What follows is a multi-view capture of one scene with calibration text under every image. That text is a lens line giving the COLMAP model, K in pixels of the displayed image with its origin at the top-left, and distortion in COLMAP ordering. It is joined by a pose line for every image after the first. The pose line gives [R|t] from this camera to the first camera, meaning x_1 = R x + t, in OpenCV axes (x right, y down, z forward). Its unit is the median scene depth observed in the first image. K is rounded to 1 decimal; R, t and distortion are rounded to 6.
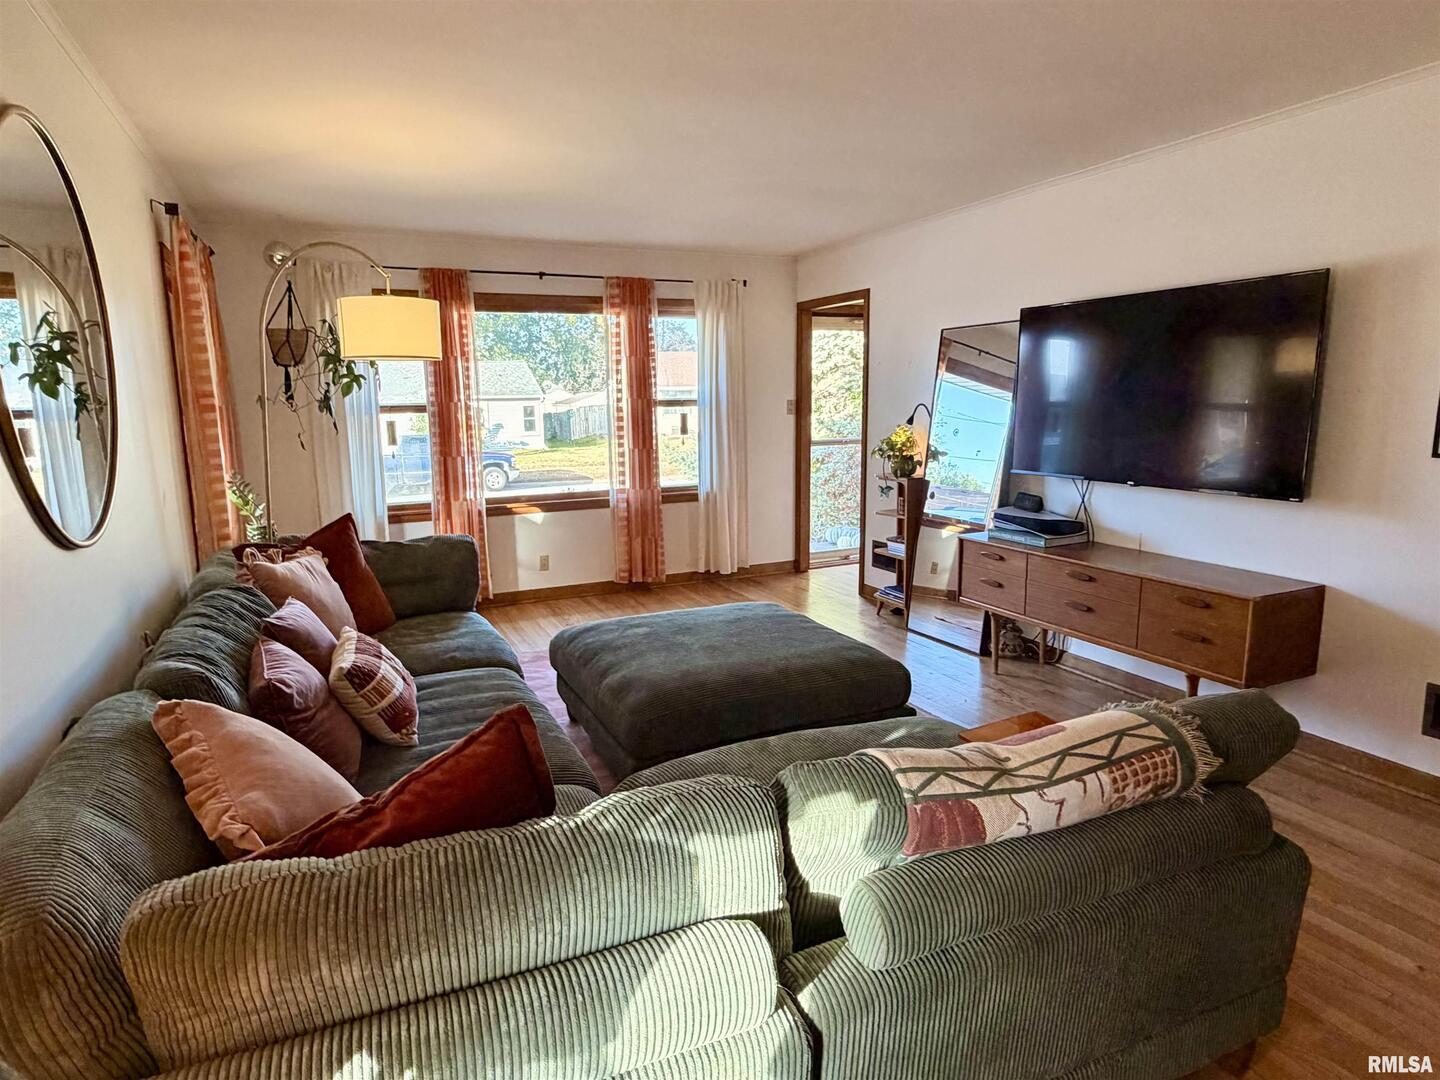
lens RADIAL K [[831.2, 0, 721.3], [0, 831.2, 545.1], [0, 0, 1]] dist [0.006206, -0.001654]
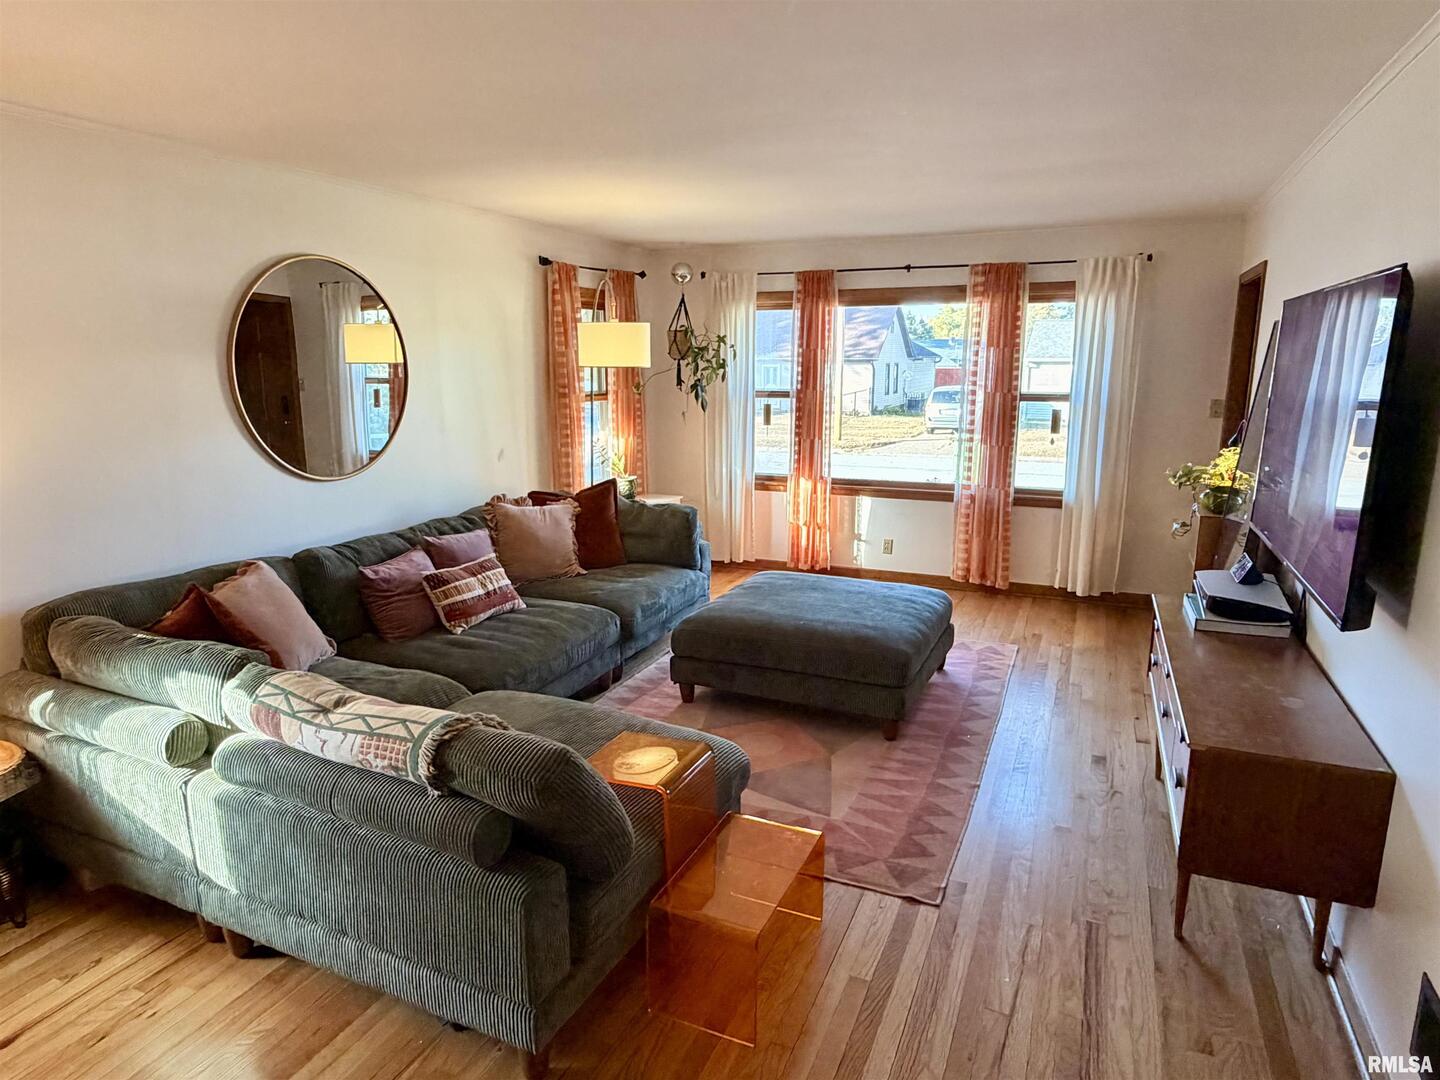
lens RADIAL K [[868.6, 0, 721.2], [0, 868.6, 535.7], [0, 0, 1]] dist [0.037390, 0.000875]
pose [[0.668857, 0.168943, -0.723939, 0.461161], [-0.144538, 0.984804, 0.096280, -0.069438], [0.729204, 0.040239, 0.683112, 0.108986]]
